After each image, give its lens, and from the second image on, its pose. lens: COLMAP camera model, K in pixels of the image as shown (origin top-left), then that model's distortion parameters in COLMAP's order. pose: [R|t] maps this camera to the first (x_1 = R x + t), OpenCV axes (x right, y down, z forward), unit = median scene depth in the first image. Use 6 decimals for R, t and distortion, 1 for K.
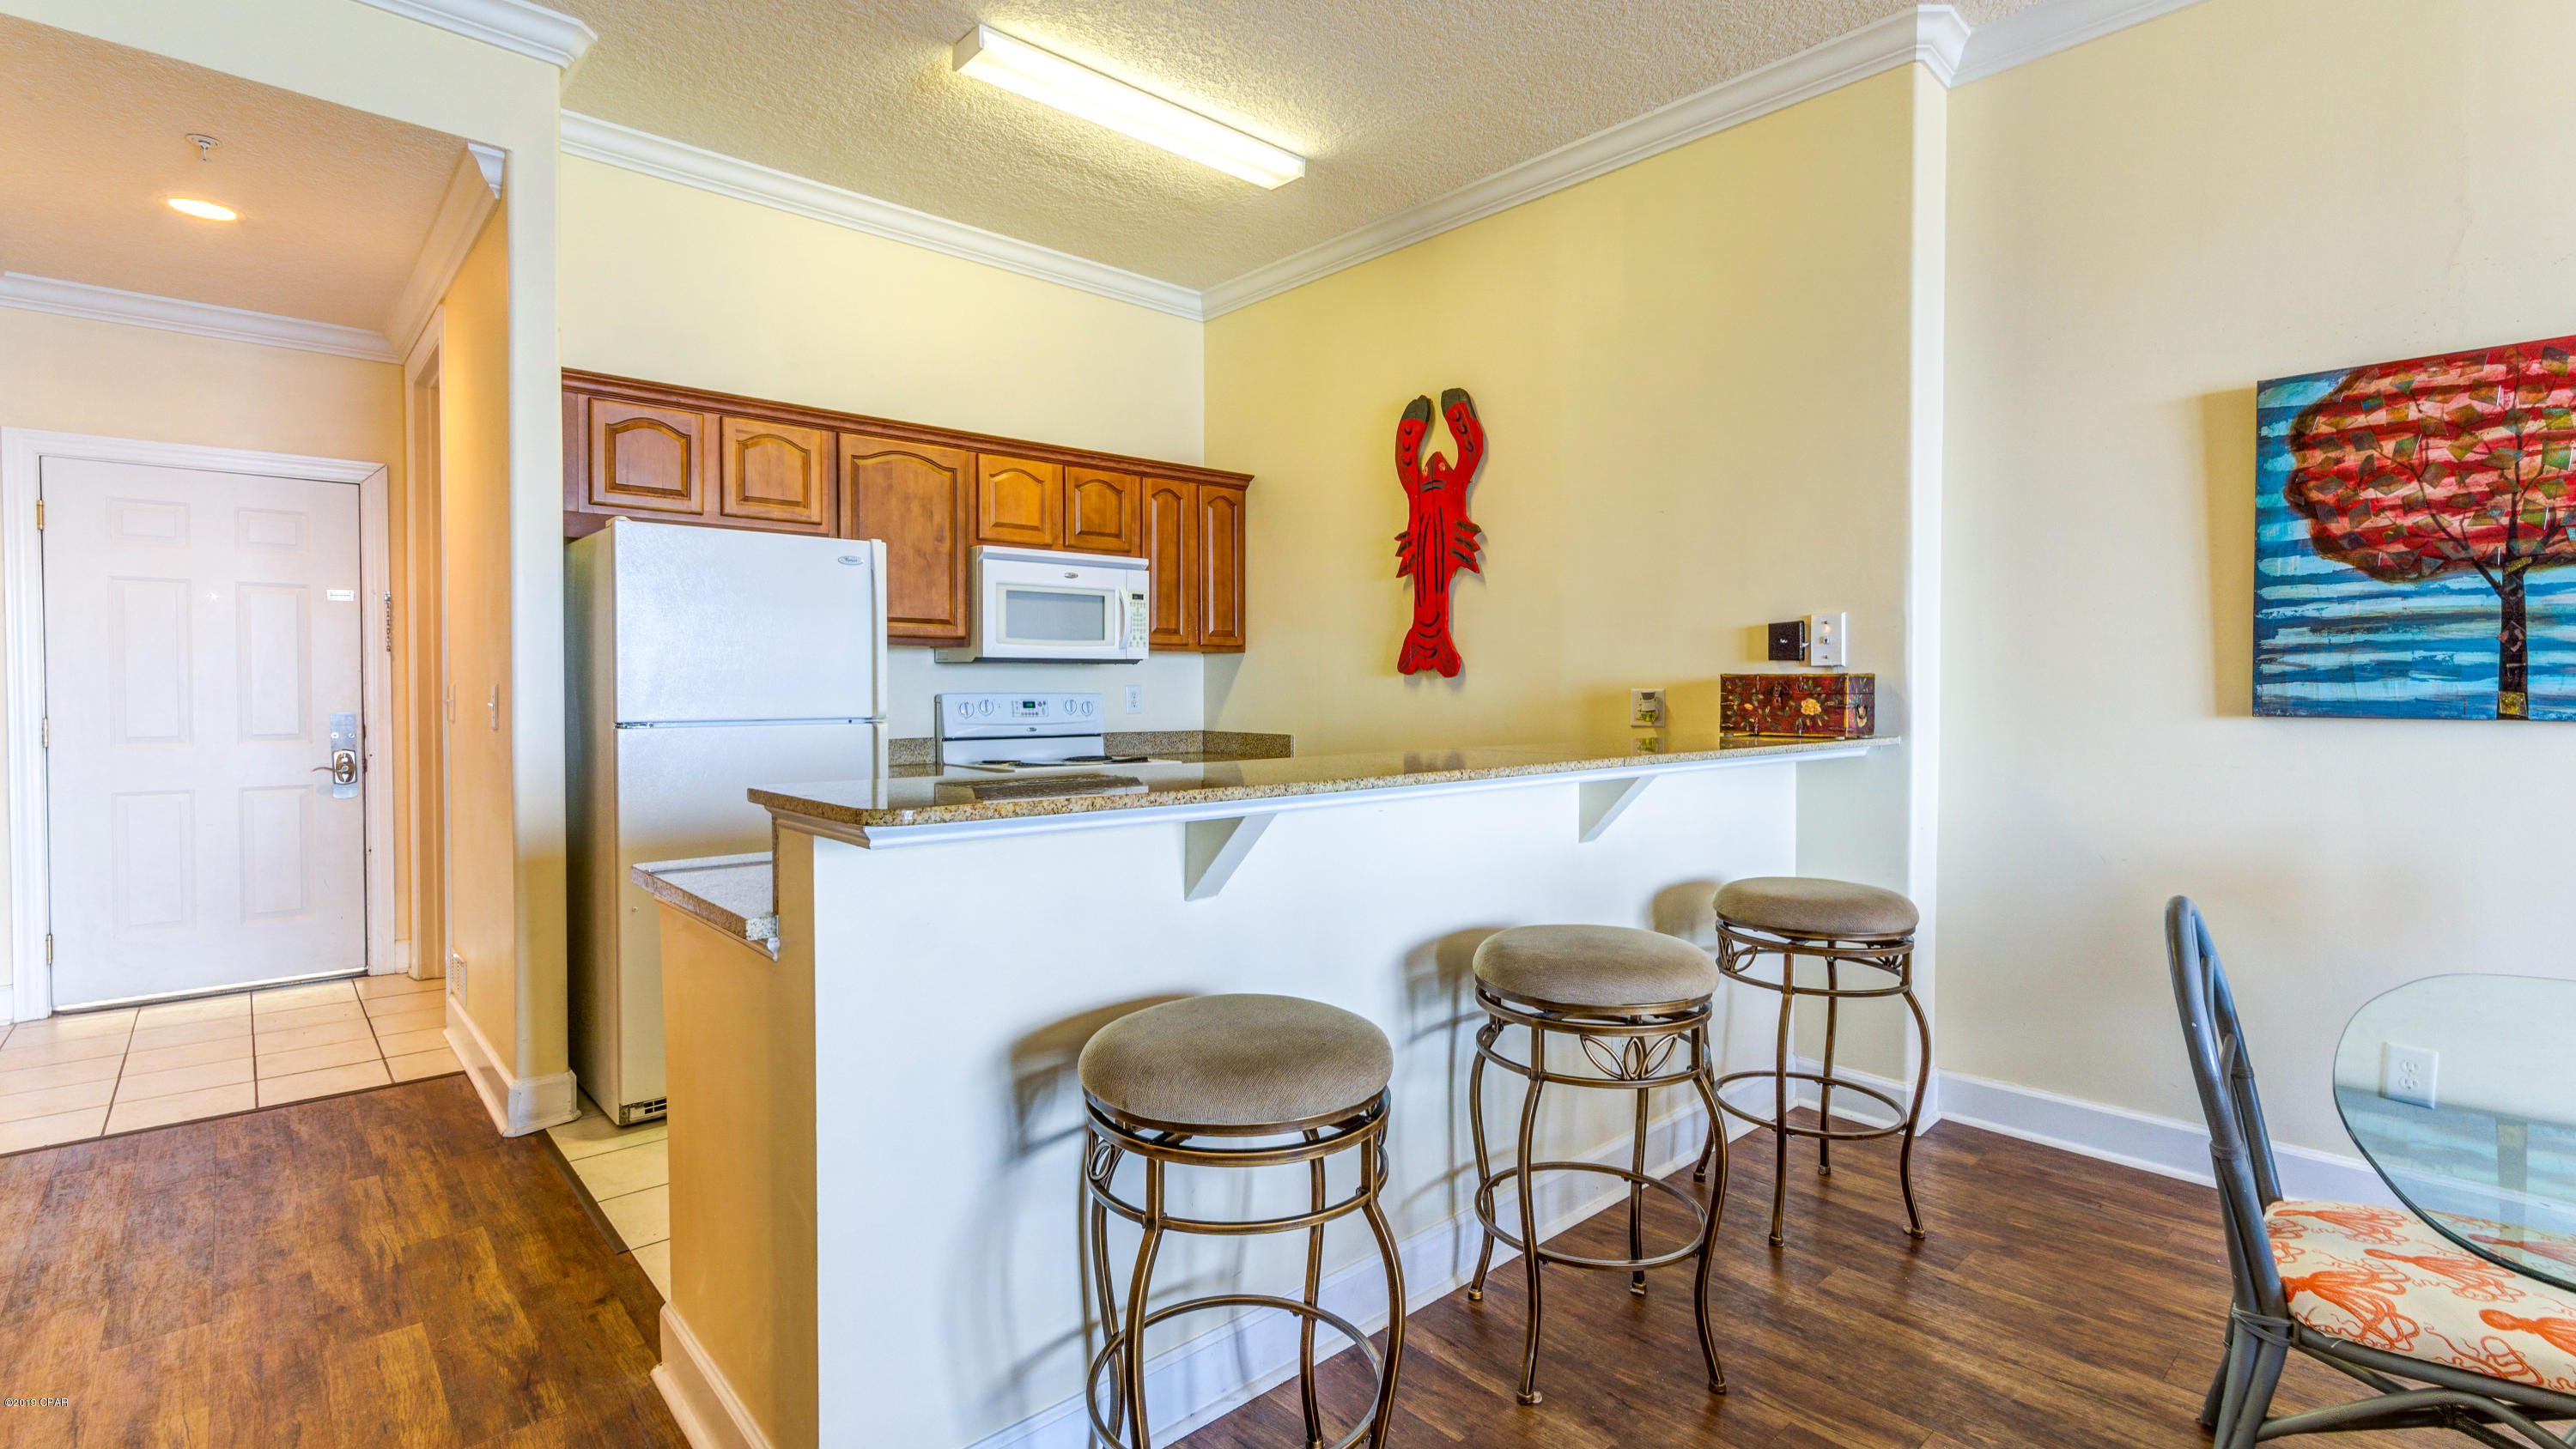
lens RADIAL K [[1187.1, 0, 1286.8], [0, 1187.1, 703.0], [0, 0, 1]] dist [0.001900, 0.001674]
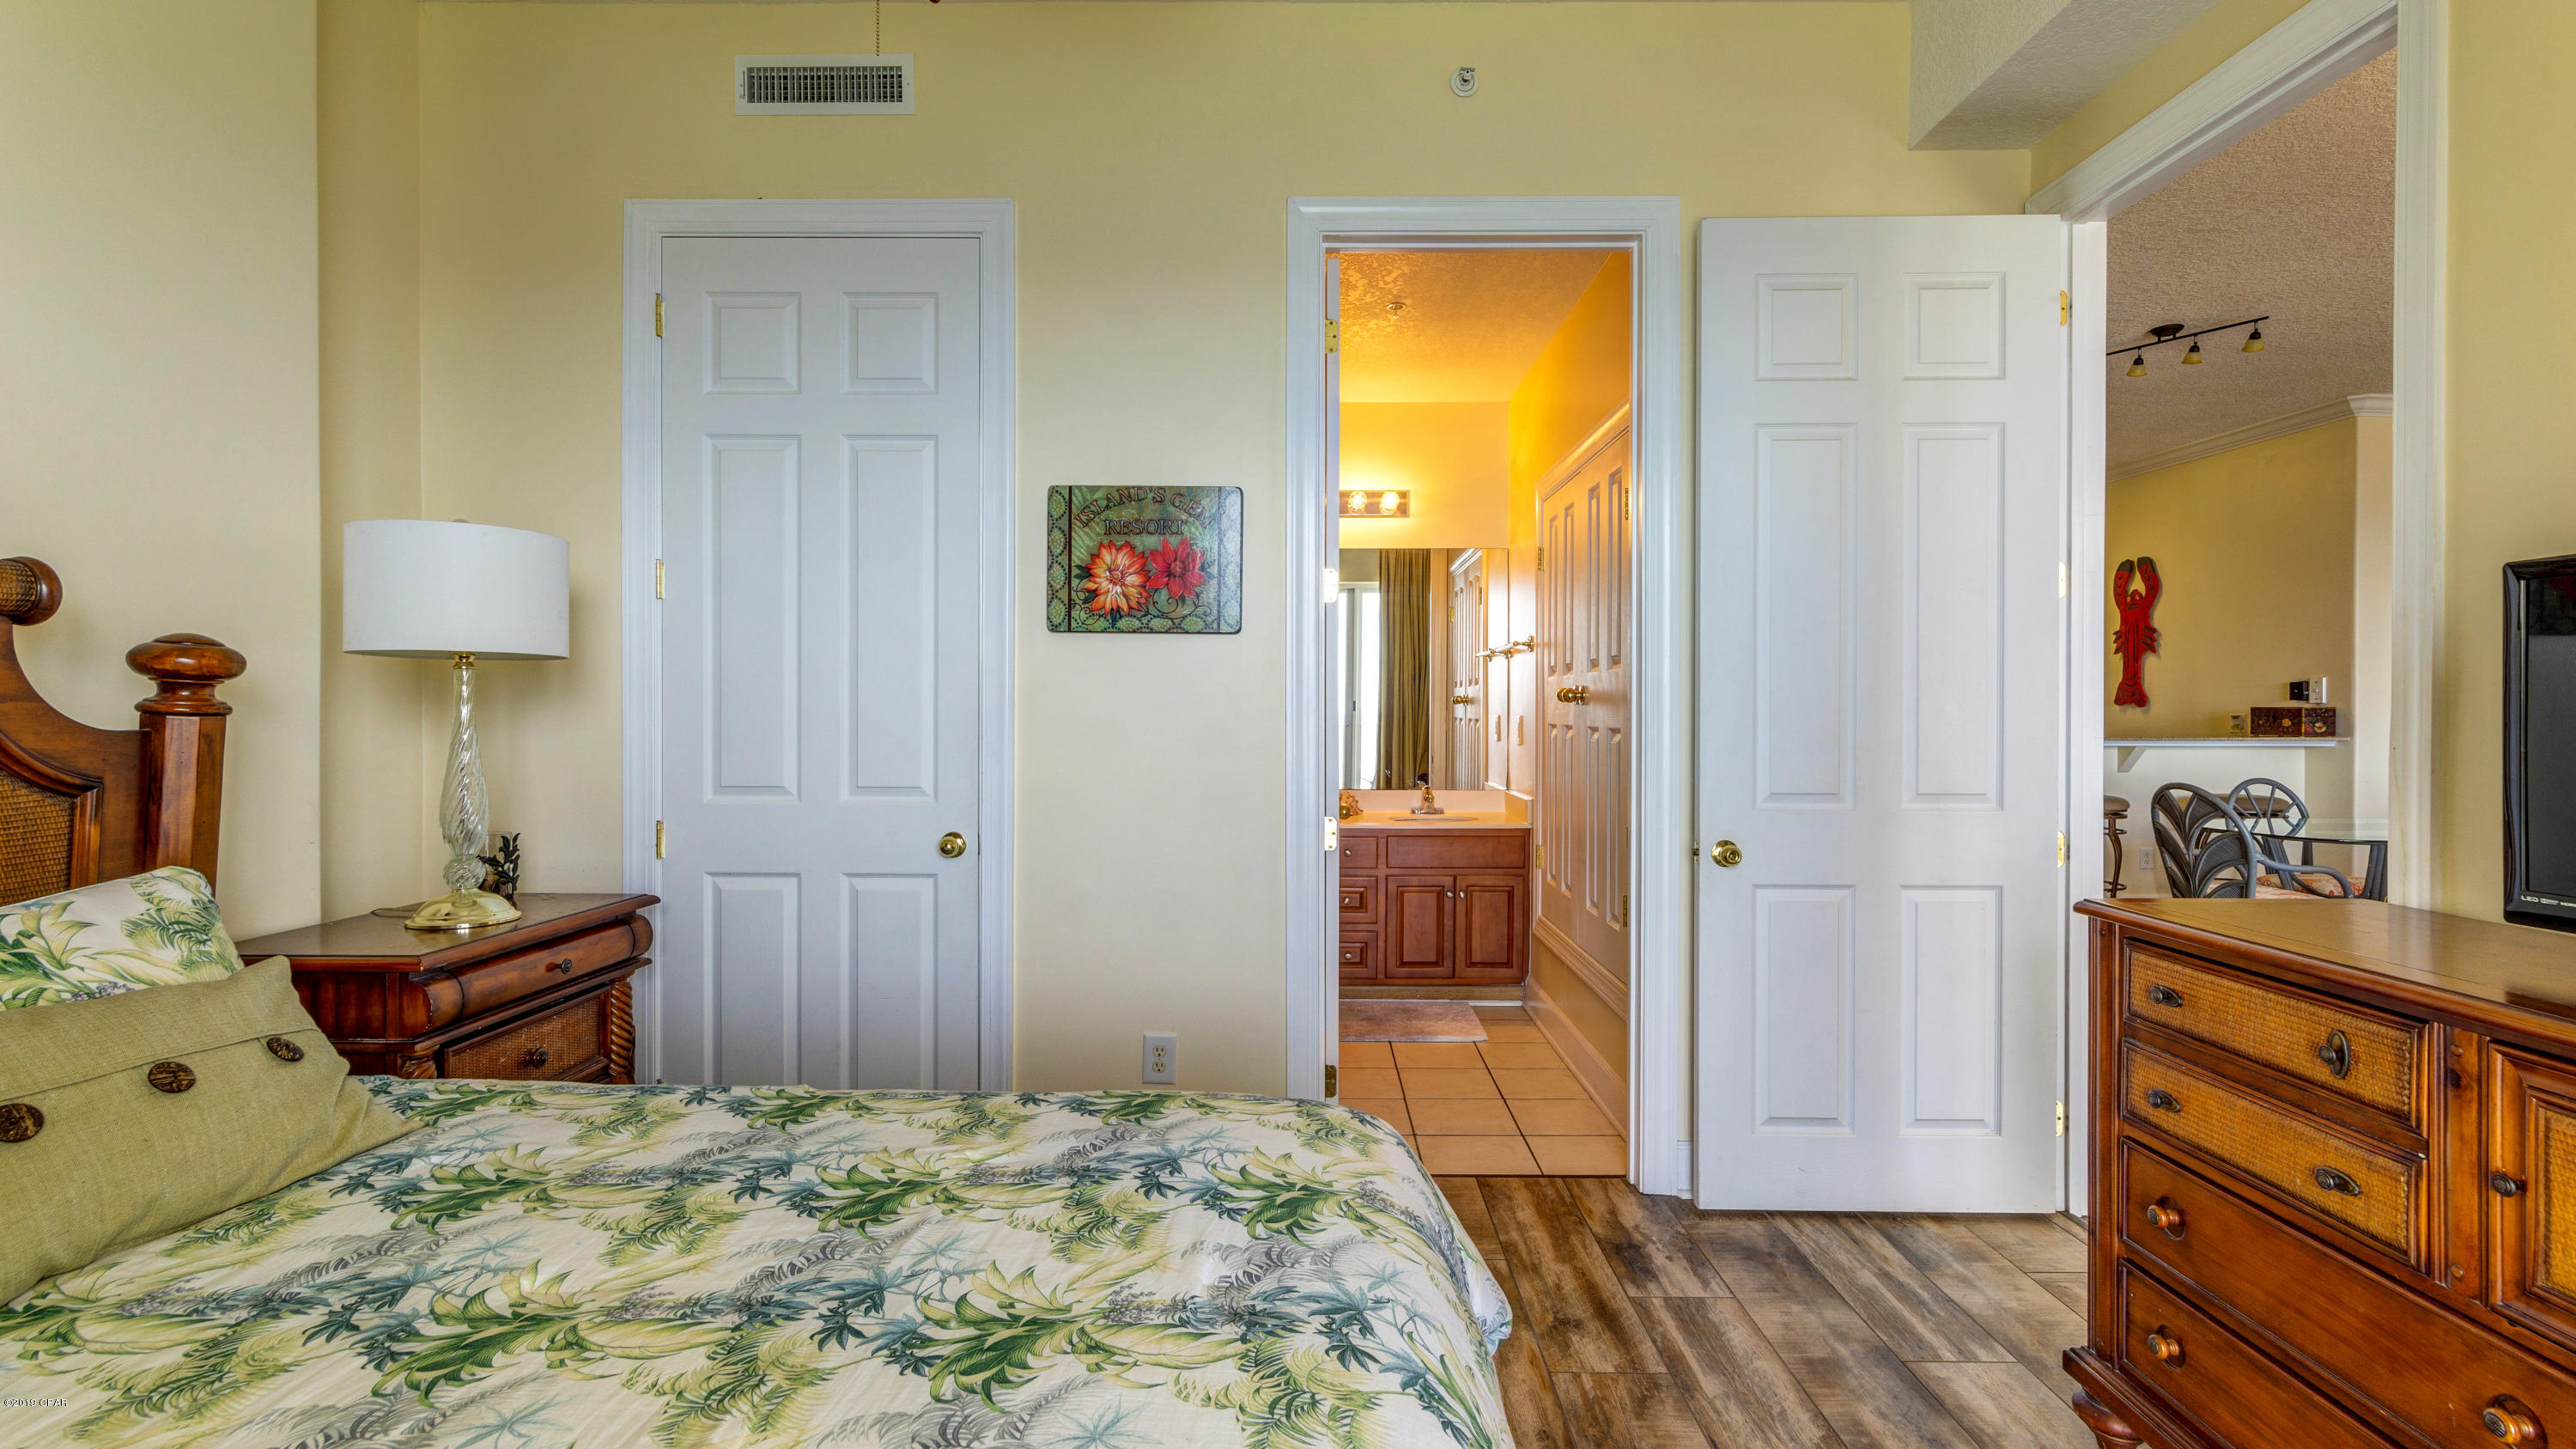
lens RADIAL K [[1154.4, 0, 1291.6], [0, 1154.4, 718.5], [0, 0, 1]] dist [0.000393, 0.000292]
pose [[0.741335, 0.009309, -0.671071, 0.588487], [-0.011282, 0.999935, 0.001408, 0.016042], [0.671041, 0.006527, 0.741392, -2.064644]]
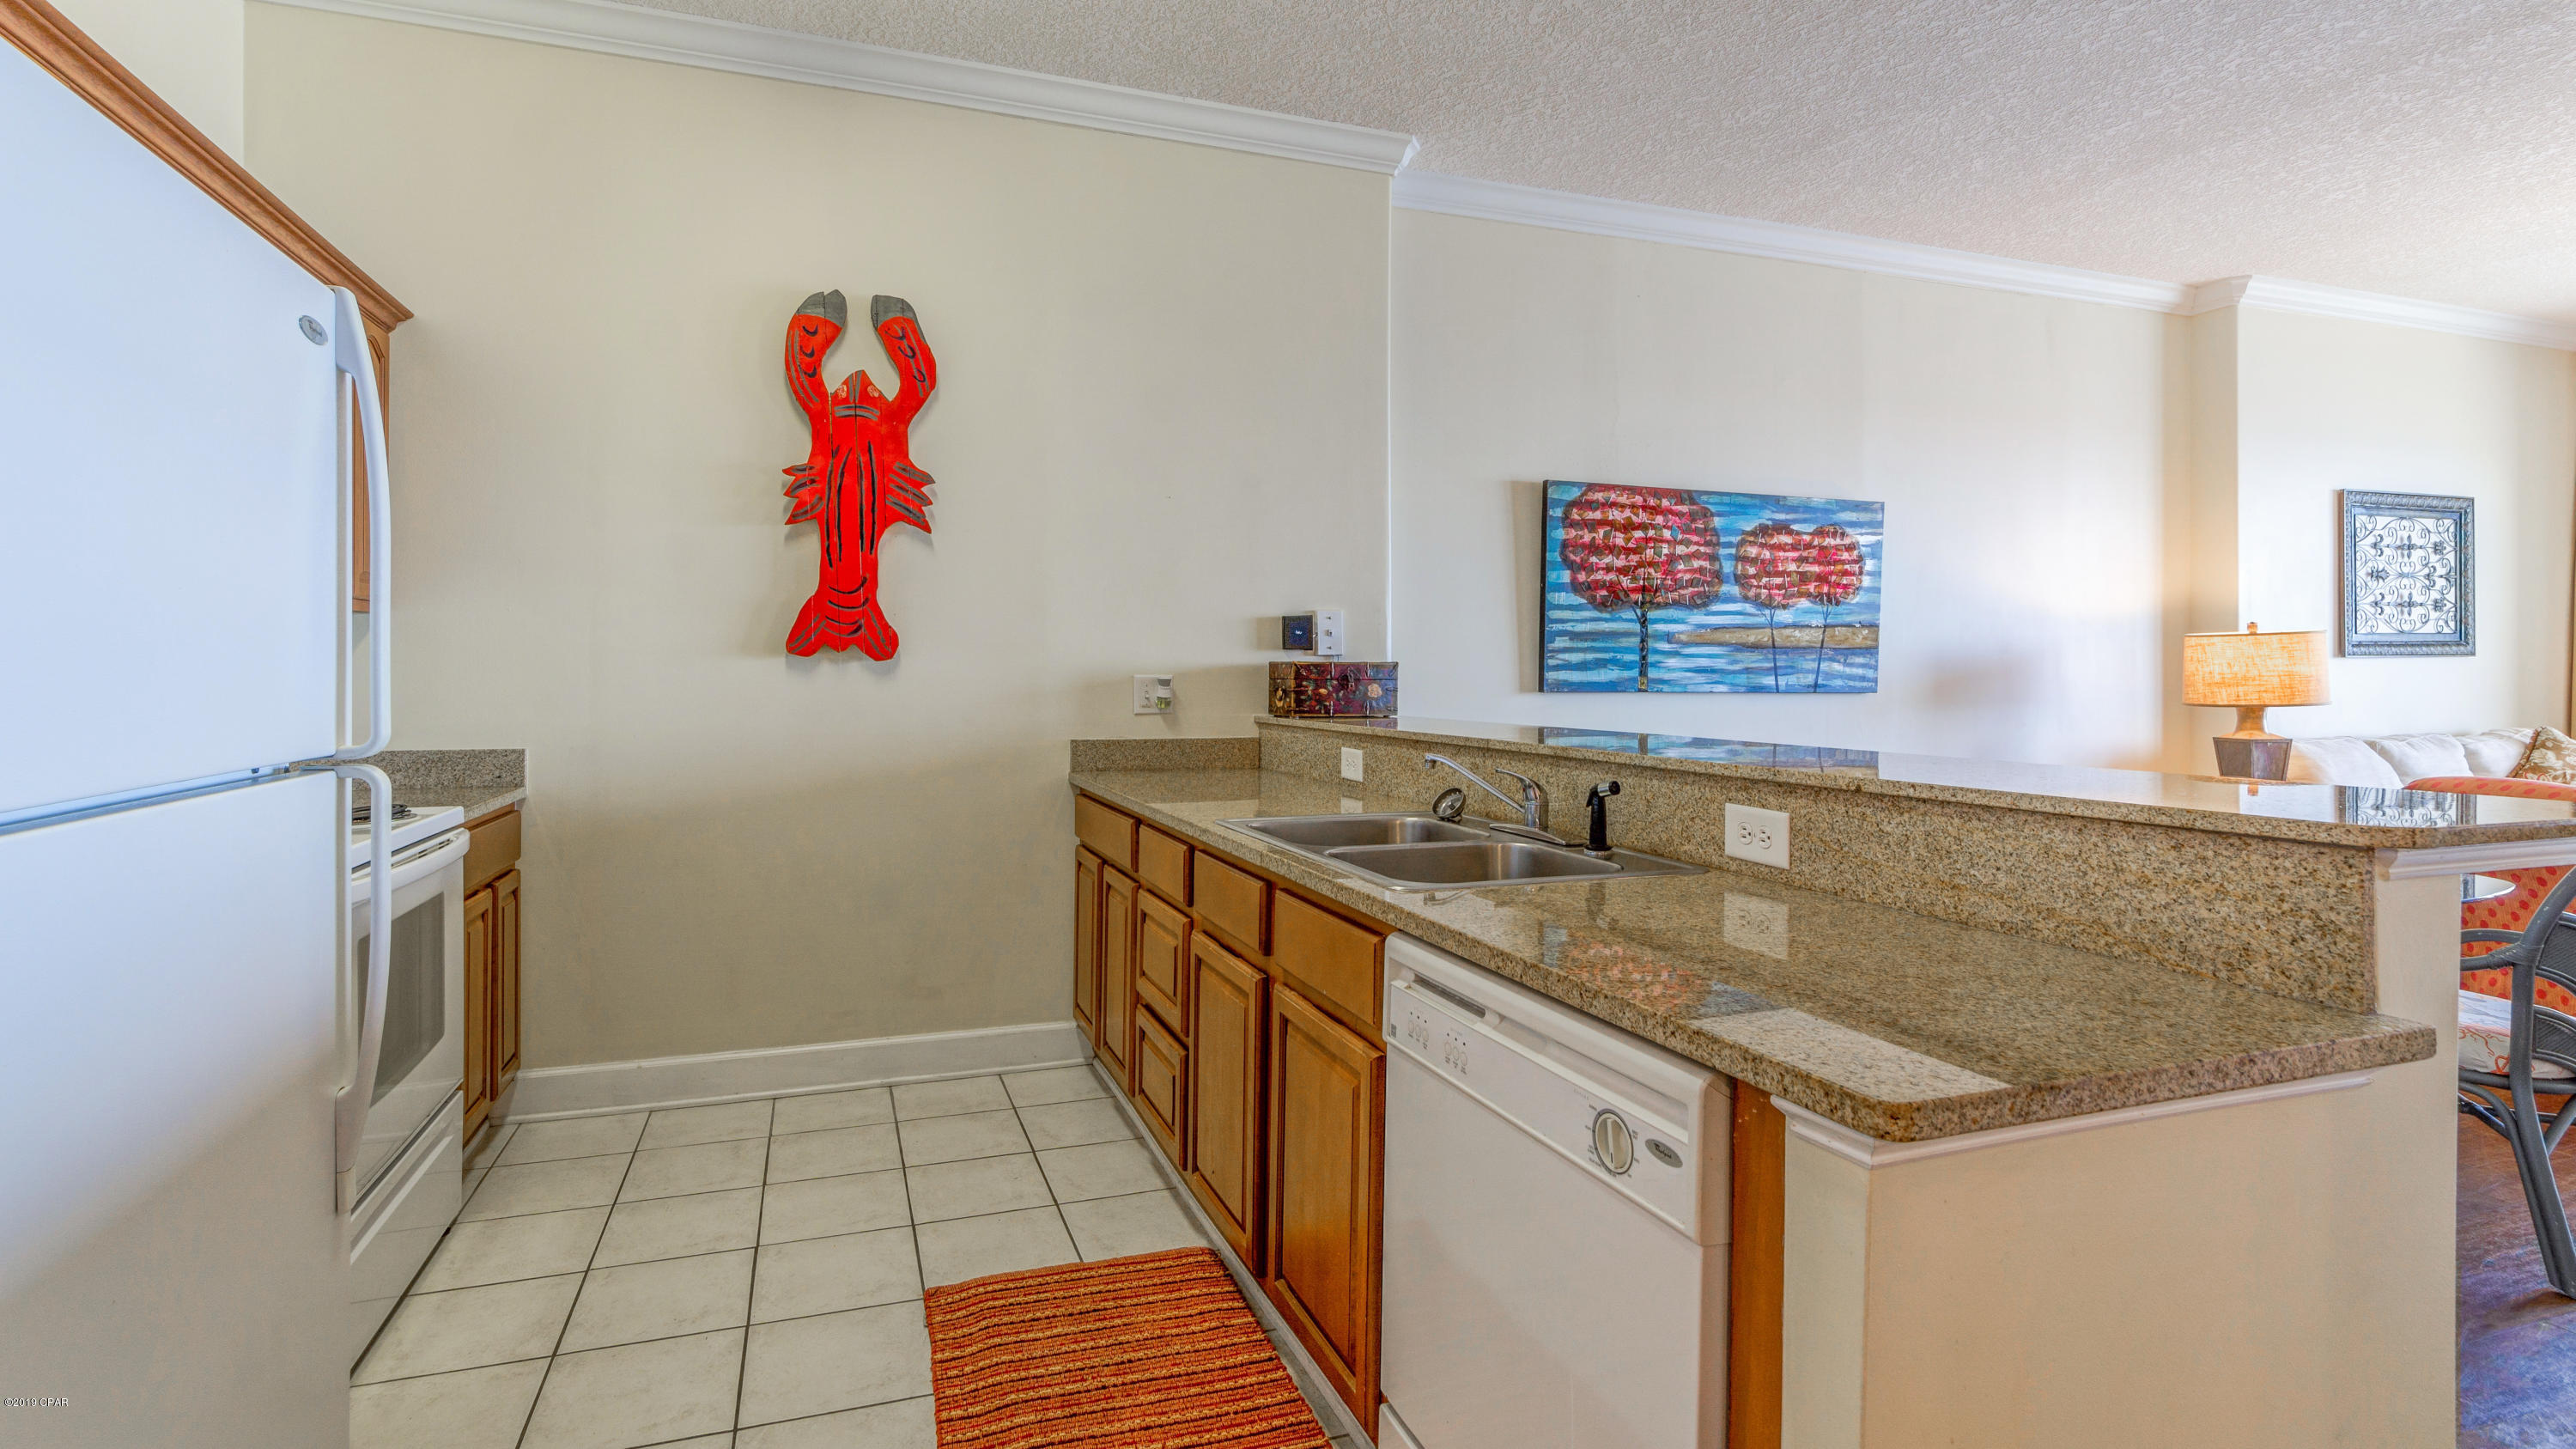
lens RADIAL K [[1079.7, 0, 1359.5], [0, 1079.7, 675.7], [0, 0, 1]] dist [-0.000104, 0.000299]
pose [[0.414116, -0.001776, 0.910222, -0.606078], [0.010587, 0.999940, -0.002865, -0.009328], [-0.910162, 0.010823, 0.414110, 0.651747]]
